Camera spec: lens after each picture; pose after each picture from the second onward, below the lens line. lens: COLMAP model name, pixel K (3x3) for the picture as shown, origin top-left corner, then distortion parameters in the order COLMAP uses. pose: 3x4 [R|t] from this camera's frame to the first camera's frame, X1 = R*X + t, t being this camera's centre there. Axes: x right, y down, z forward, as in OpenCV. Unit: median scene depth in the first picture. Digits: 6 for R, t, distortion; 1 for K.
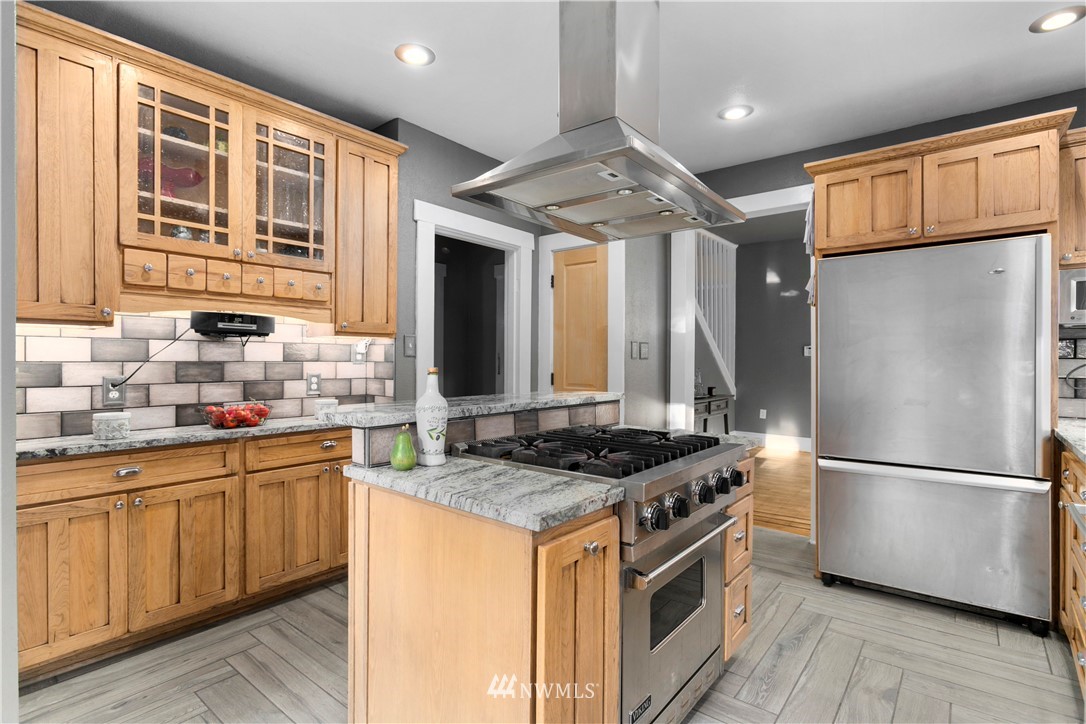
lens RADIAL K [[538.6, 0, 544.0], [0, 538.6, 360.0], [0, 0, 1]] dist [-0.007401, 0.004332]
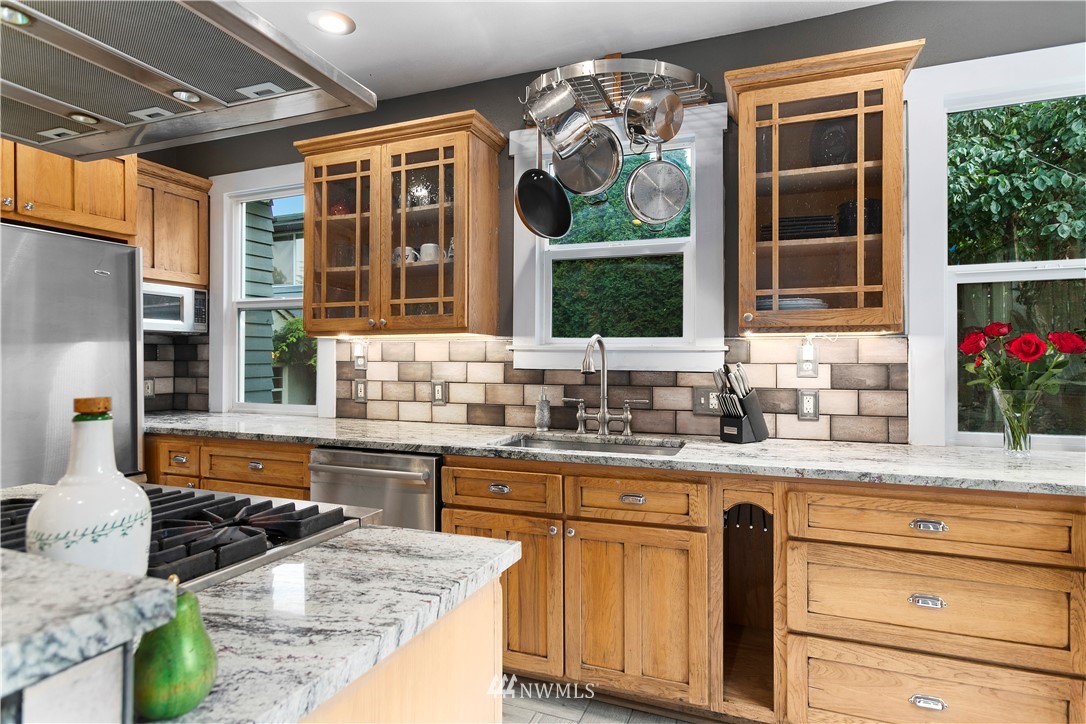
lens RADIAL K [[567.5, 0, 561.4], [0, 567.5, 359.4], [0, 0, 1]] dist [-0.005085, 0.006994]
pose [[-0.305126, -0.000681, 0.952312, -0.361948], [0.004404, 0.999988, 0.002127, -0.003770], [-0.952302, 0.004843, -0.305119, 0.460567]]
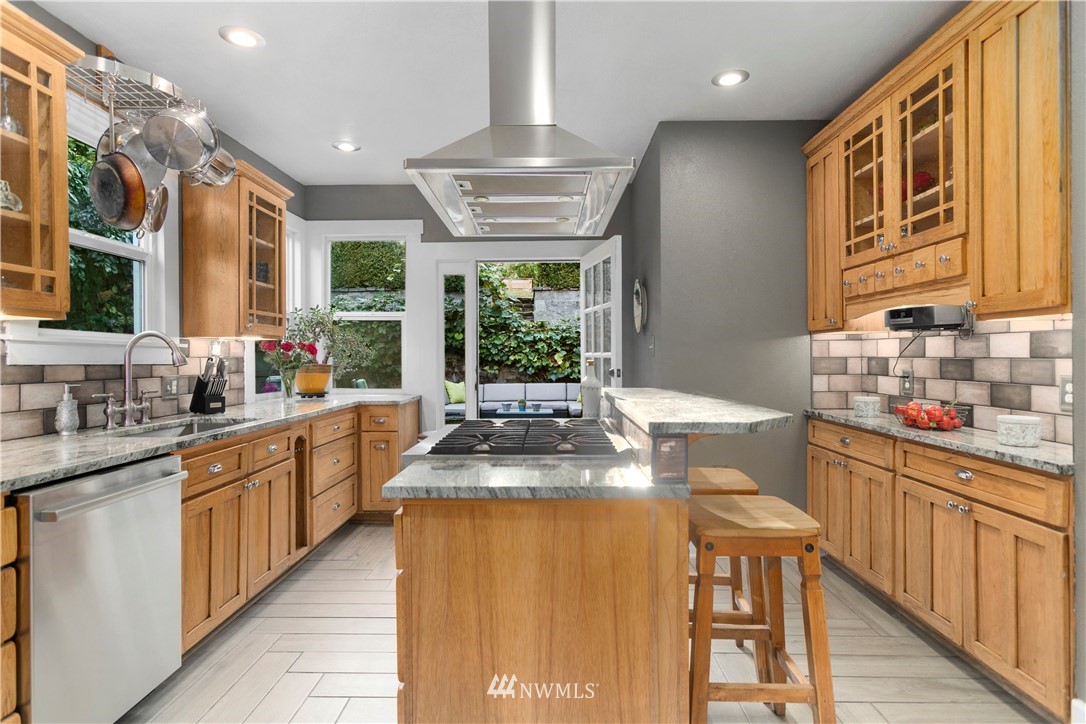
lens RADIAL K [[567.5, 0, 537.0], [0, 567.5, 360.1], [0, 0, 1]] dist [-0.005085, 0.006994]
pose [[-0.794858, 0.003534, -0.606786, 0.519668], [-0.001768, 0.999965, 0.008140, 0.000221], [0.606793, 0.007542, -0.794824, 1.279535]]
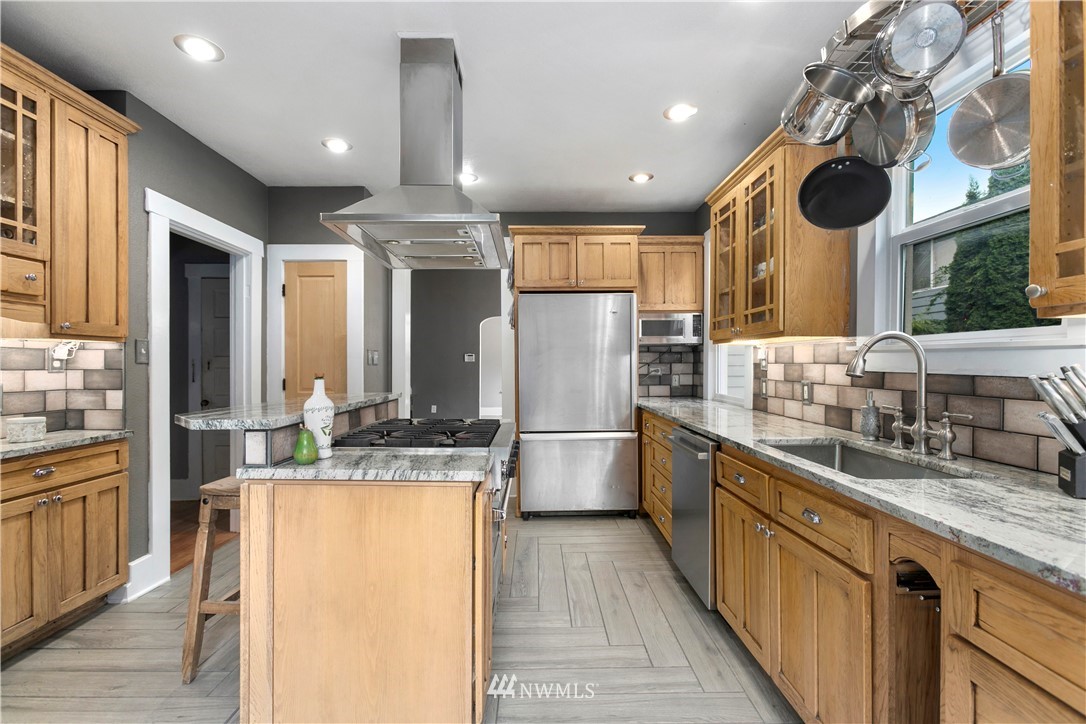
lens RADIAL K [[489.8, 0, 548.0], [0, 489.8, 368.3], [0, 0, 1]] dist [-0.014573, 0.005761]
pose [[0.767343, -0.010186, 0.641156, -0.290641], [0.007089, 0.999947, 0.007401, 0.000495], [-0.641197, -0.001134, 0.767375, -0.056275]]
